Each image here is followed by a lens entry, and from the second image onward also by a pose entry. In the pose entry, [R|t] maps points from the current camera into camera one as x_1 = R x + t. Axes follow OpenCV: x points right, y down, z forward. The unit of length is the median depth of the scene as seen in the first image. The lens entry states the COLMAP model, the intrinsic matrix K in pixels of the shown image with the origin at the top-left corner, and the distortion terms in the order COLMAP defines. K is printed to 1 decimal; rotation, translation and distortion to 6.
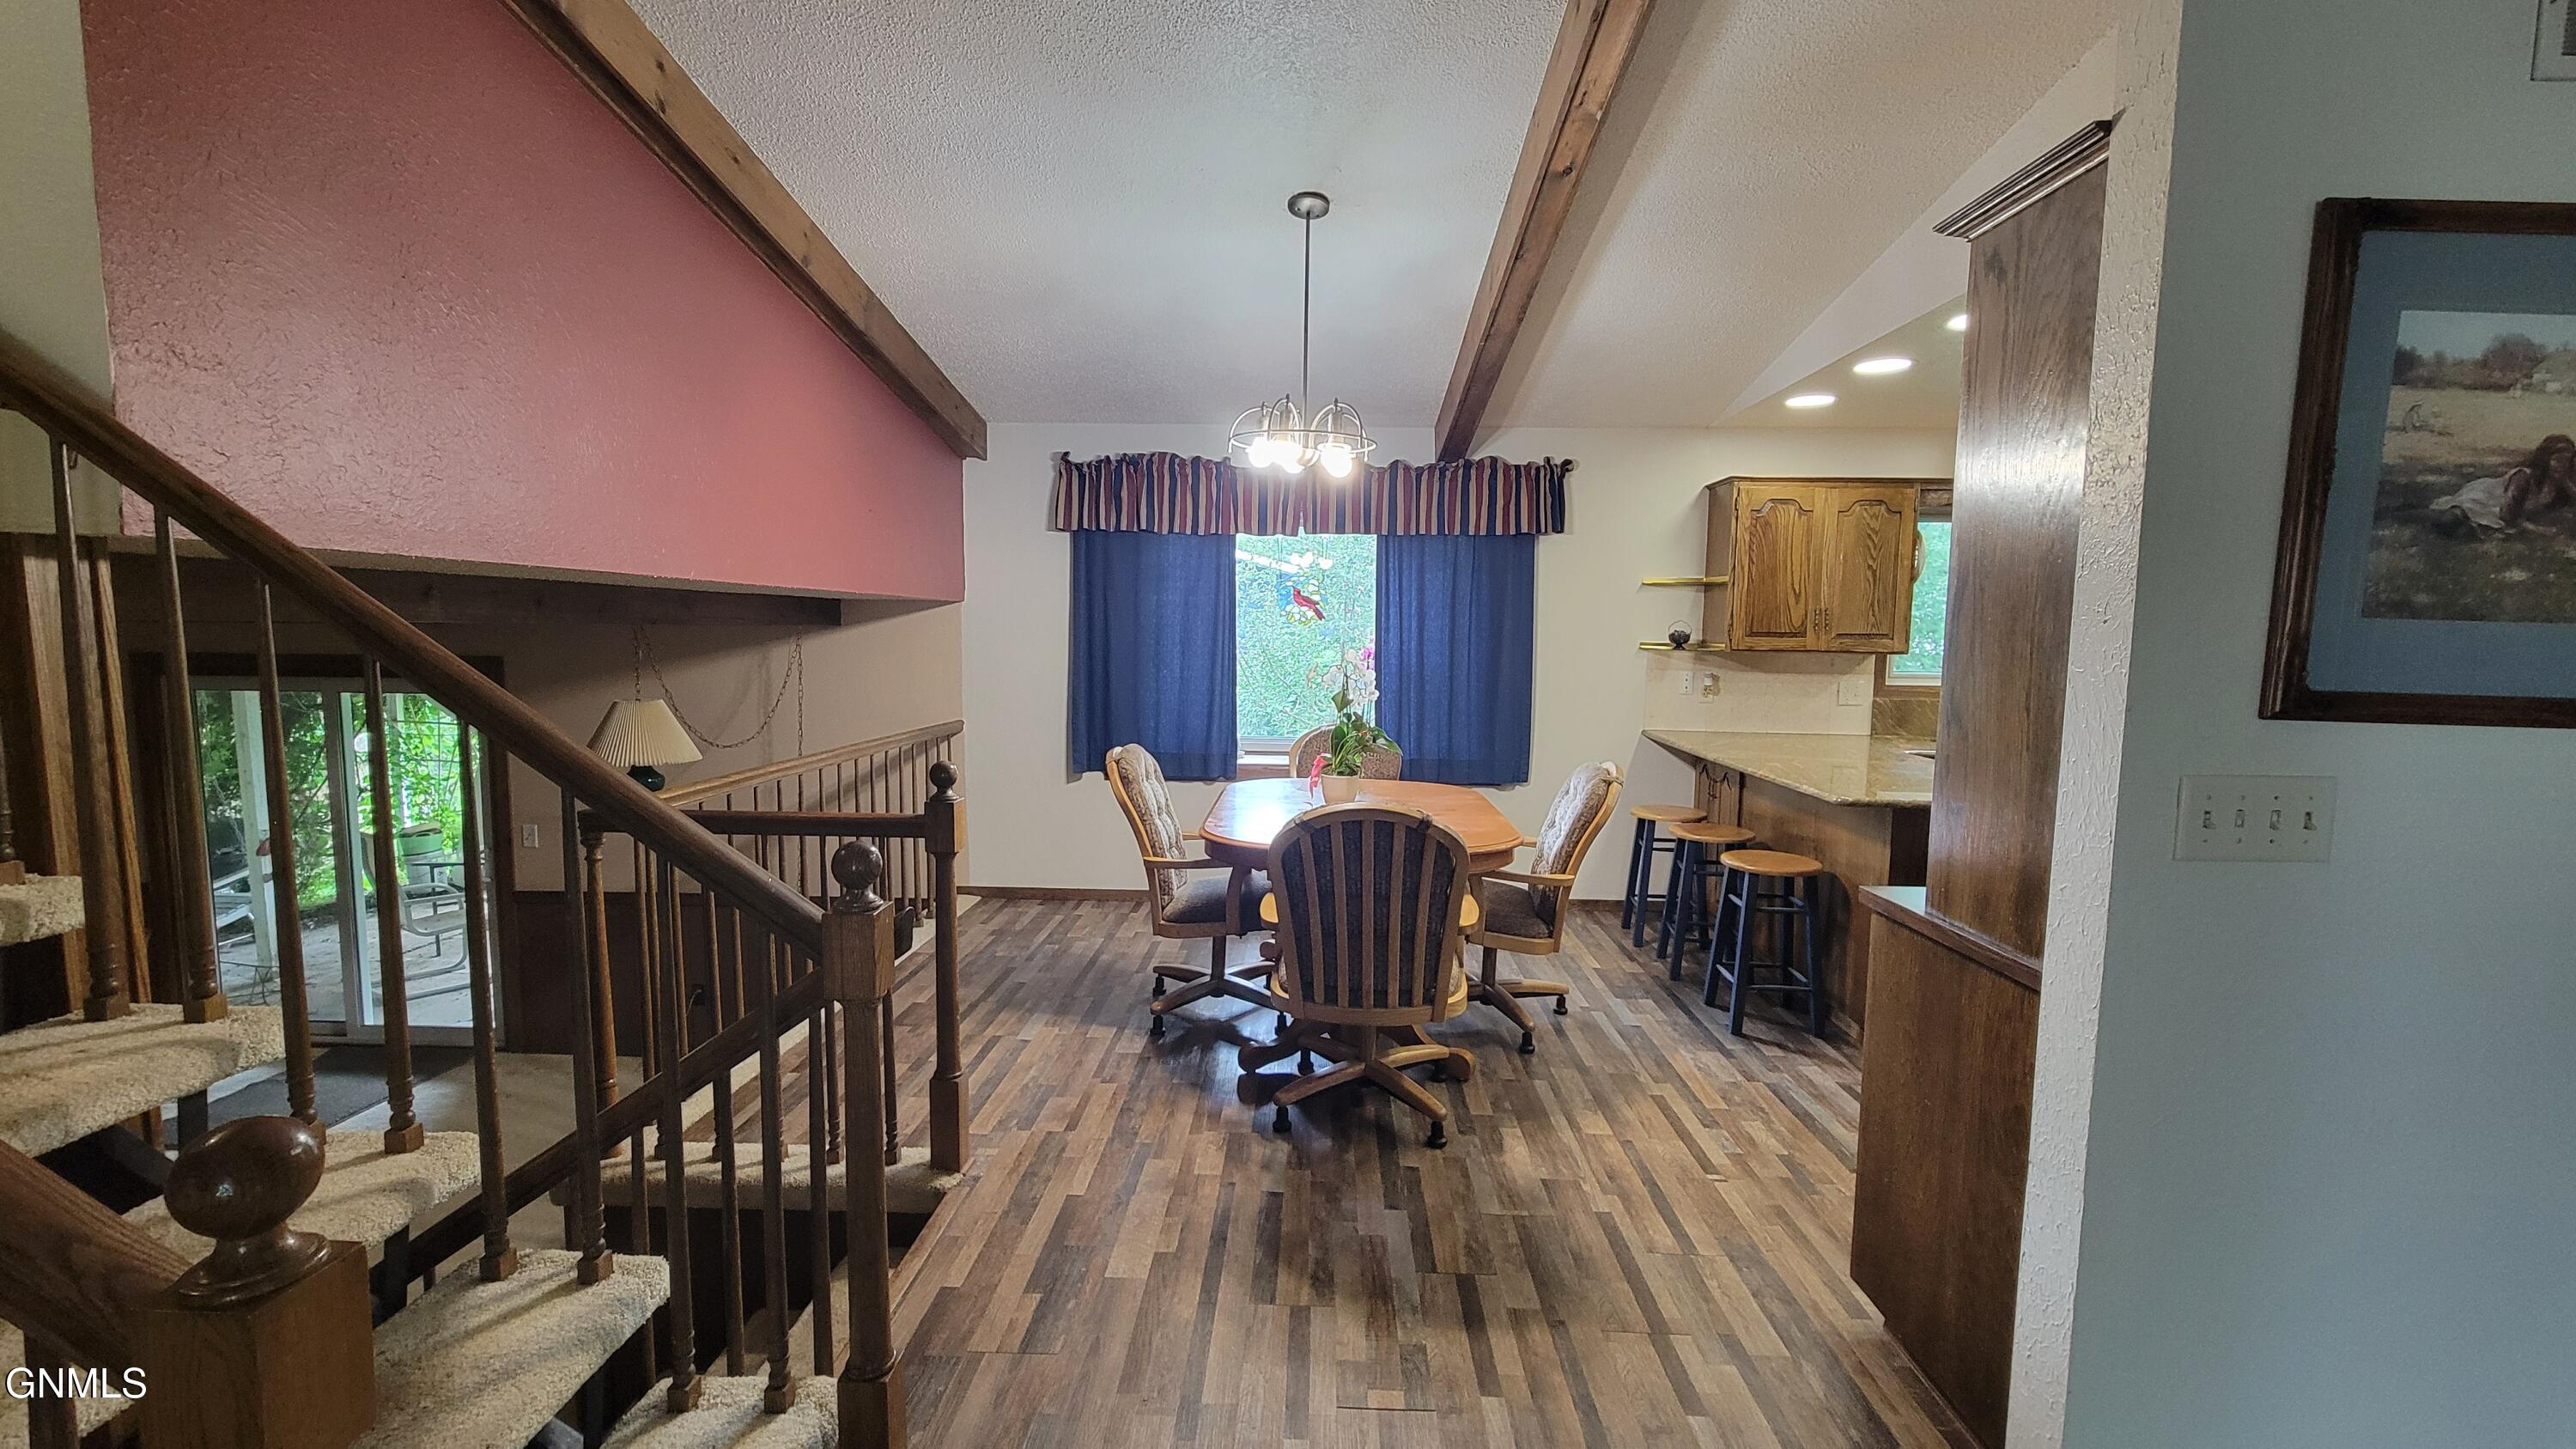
lens RADIAL K [[1050.4, 0, 1282.0], [0, 1050.4, 731.0], [0, 0, 1]] dist [0.002332, -0.001981]
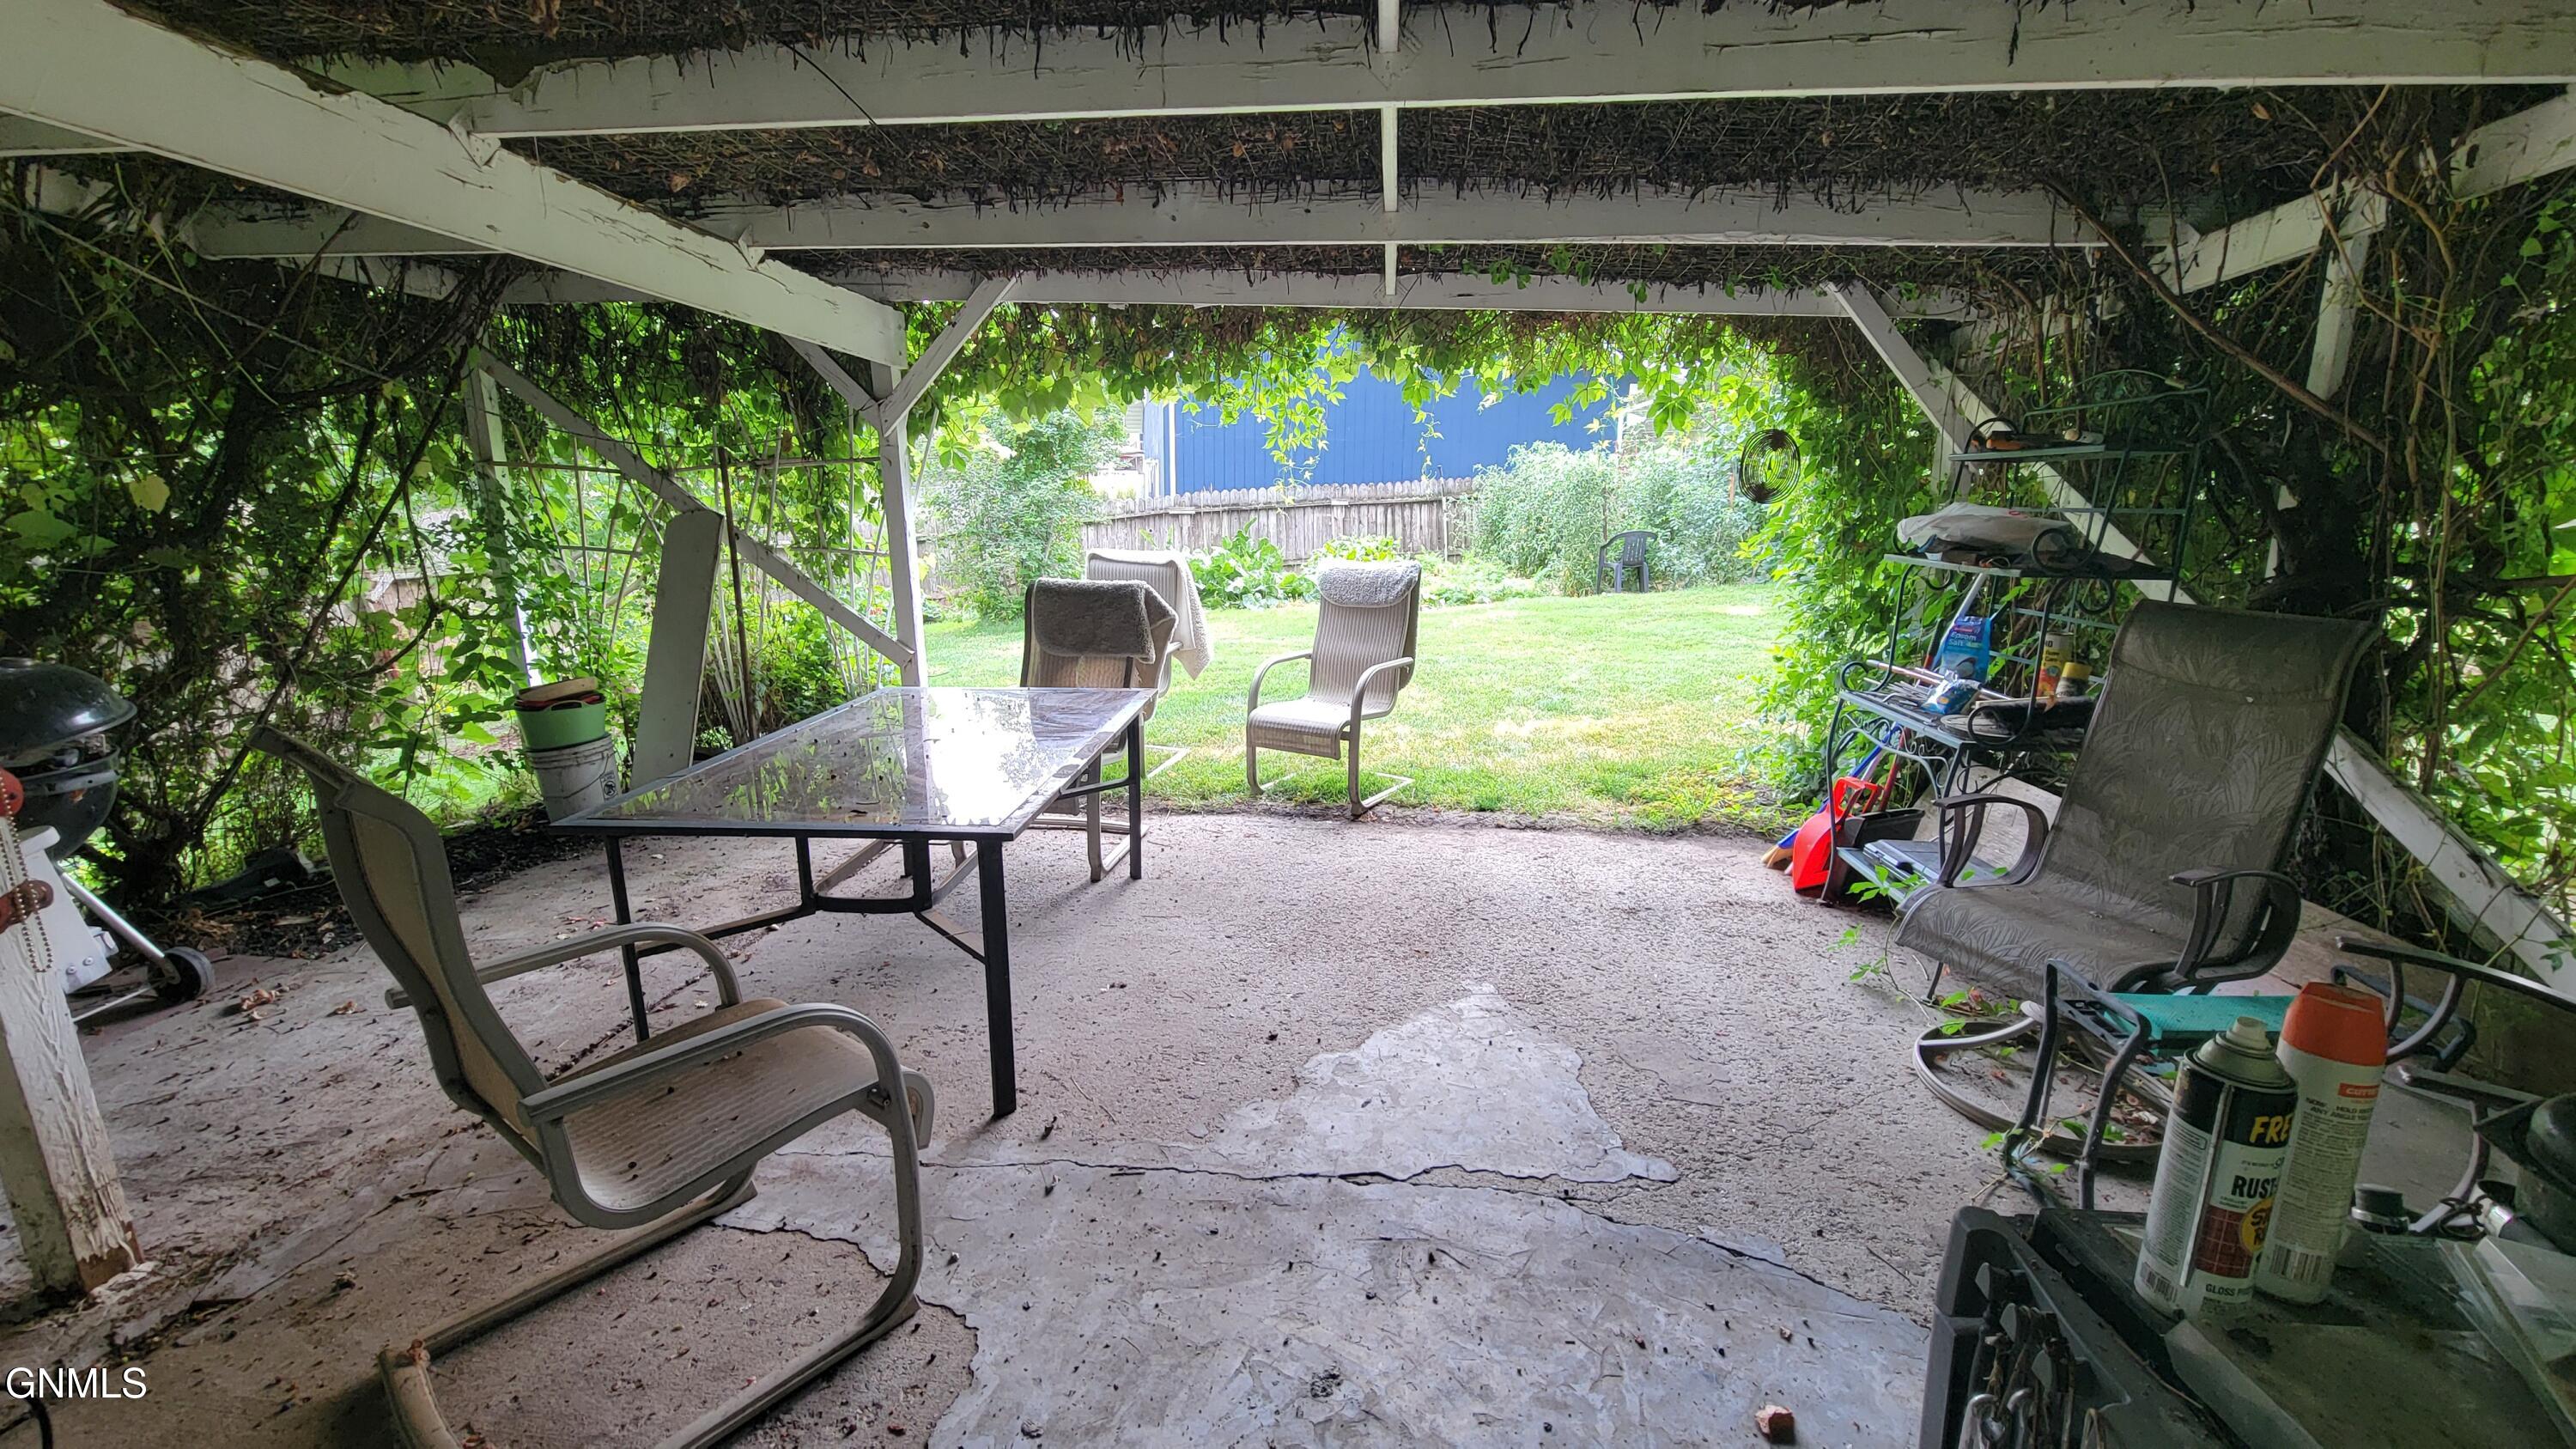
lens RADIAL K [[1050.4, 0, 1289.1], [0, 1050.4, 725.4], [0, 0, 1]] dist [0.002332, -0.001981]
pose [[0.997436, 0.014868, -0.070000, -0.796671], [-0.005297, 0.990833, 0.134985, 0.074788], [0.071366, -0.134268, 0.988372, 0.960691]]
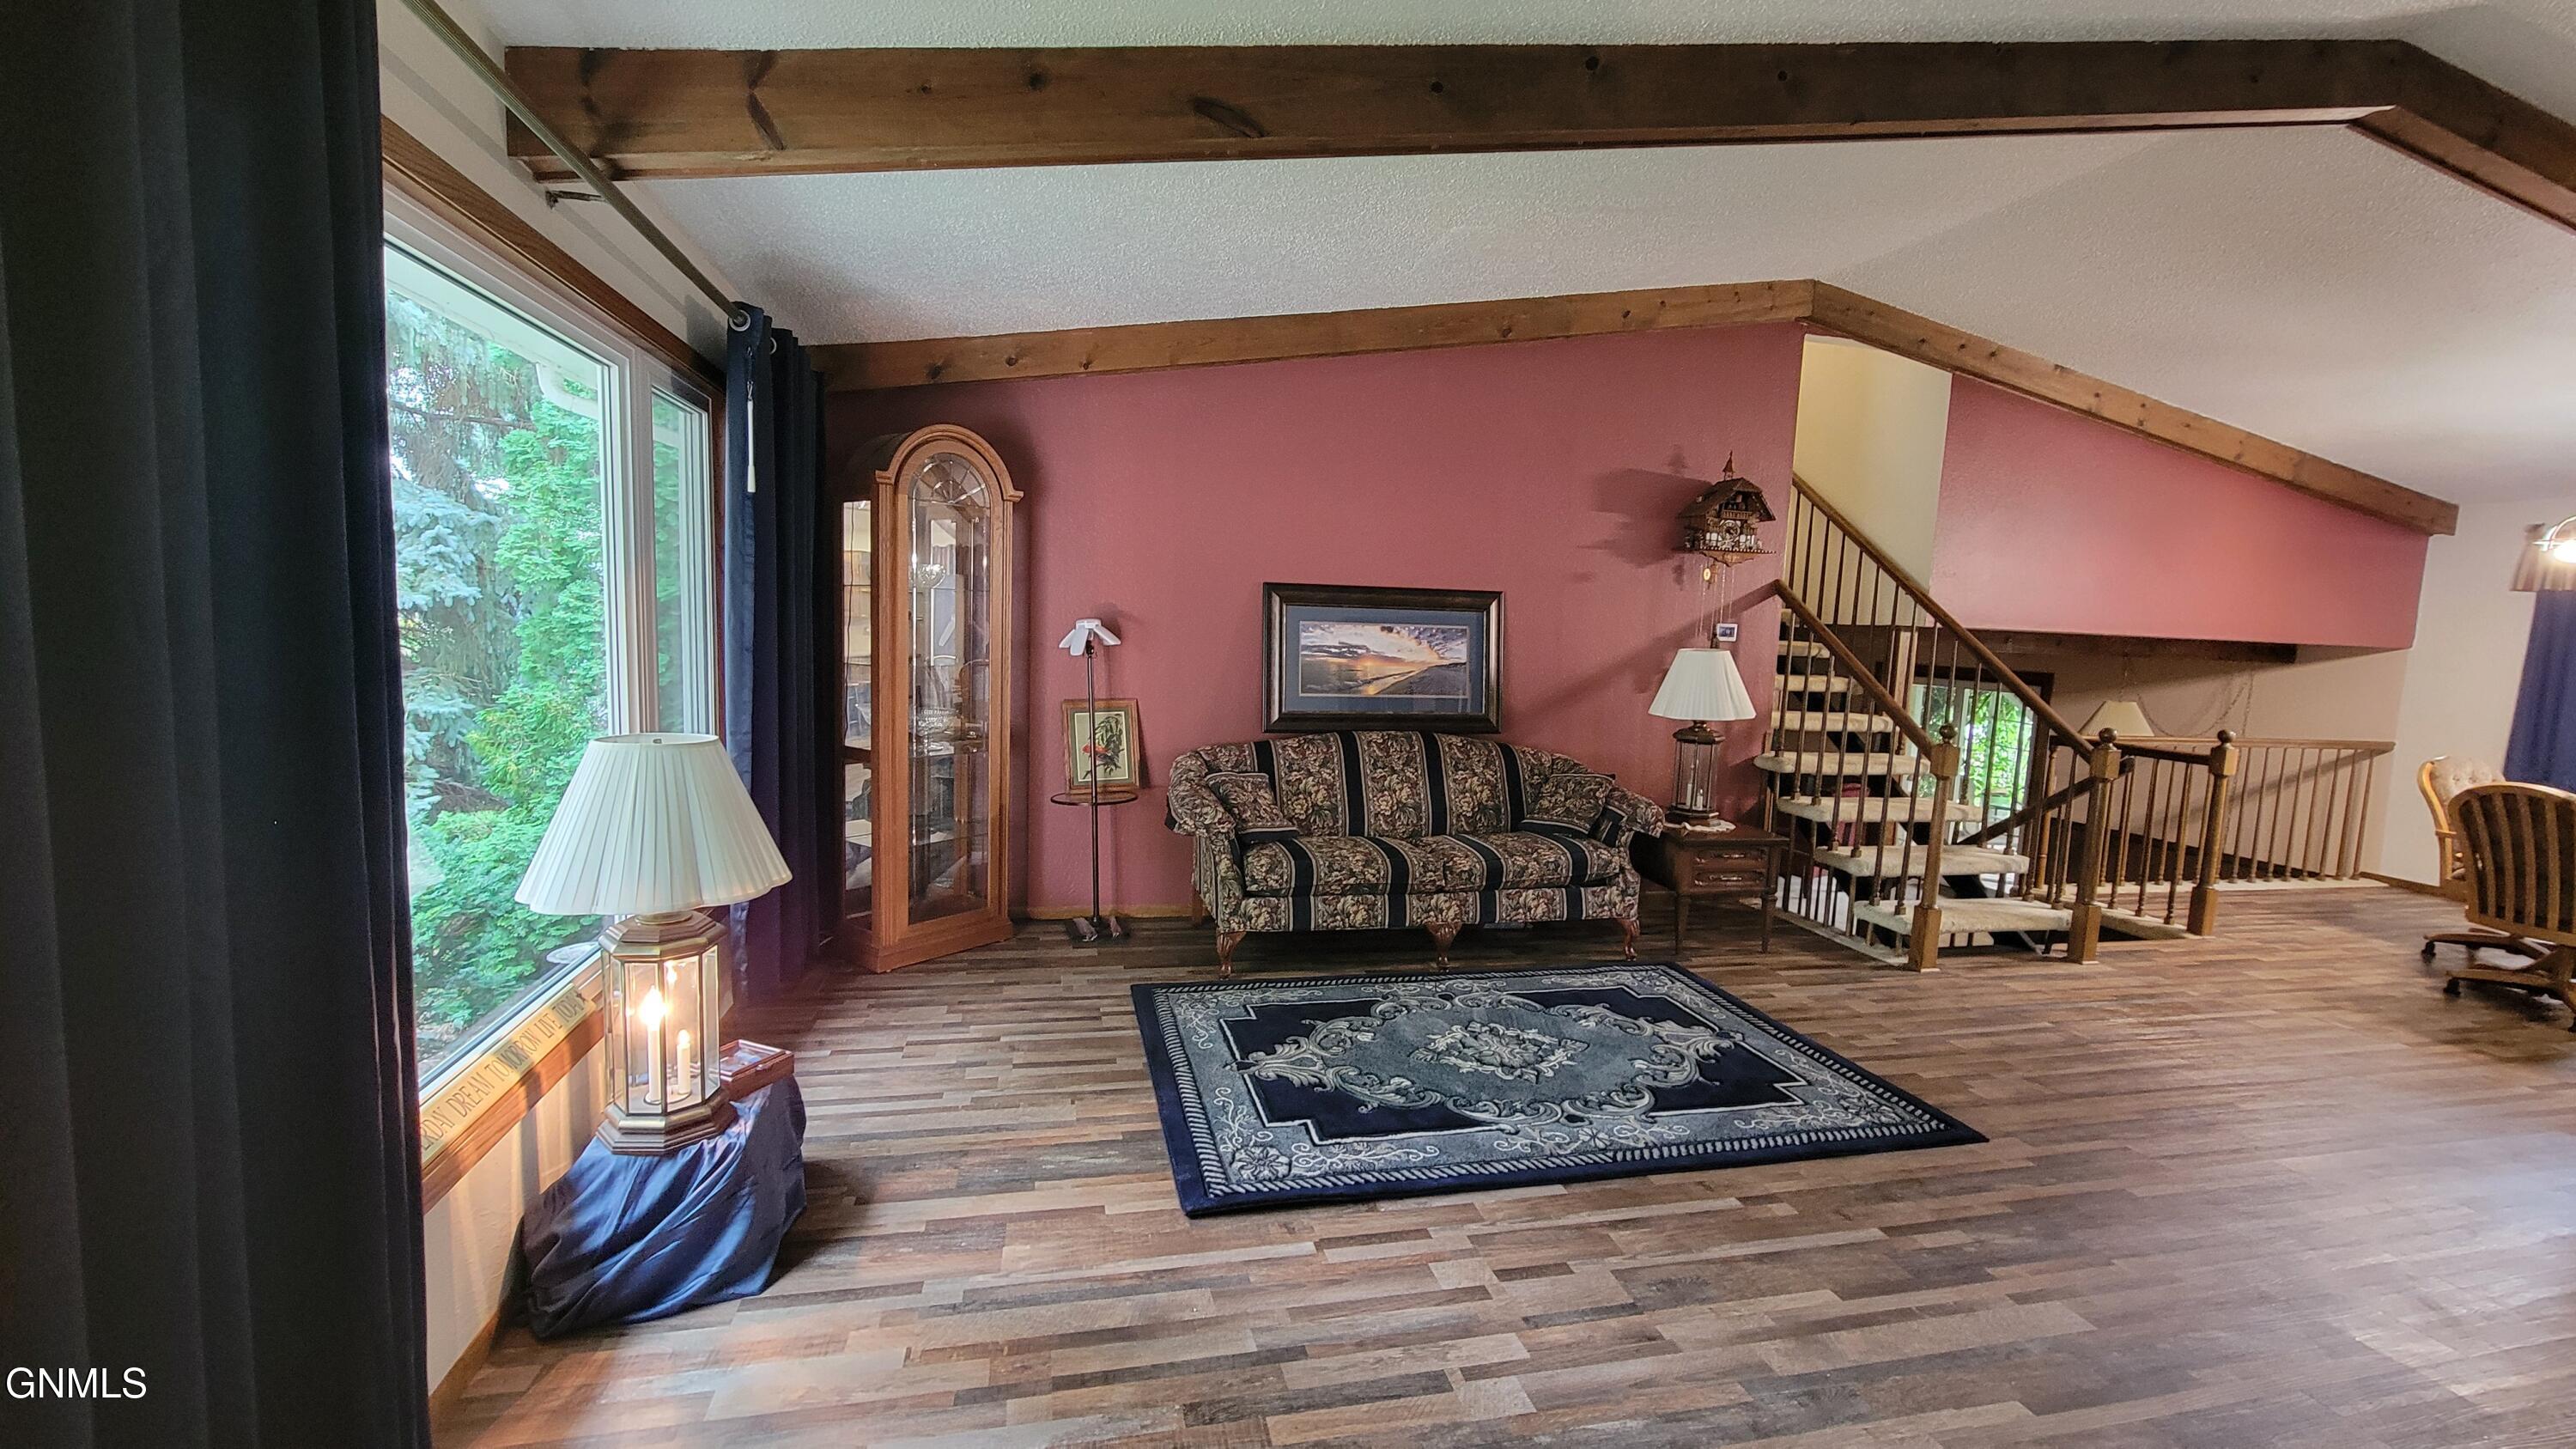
lens RADIAL K [[1050.4, 0, 1292.0], [0, 1050.4, 729.4], [0, 0, 1]] dist [0.002332, -0.001981]
pose [[0.270208, 0.102706, -0.957308, 0.599969], [-0.134230, 0.988602, 0.068176, 0.070851], [0.953399, 0.110078, 0.280914, -0.680366]]
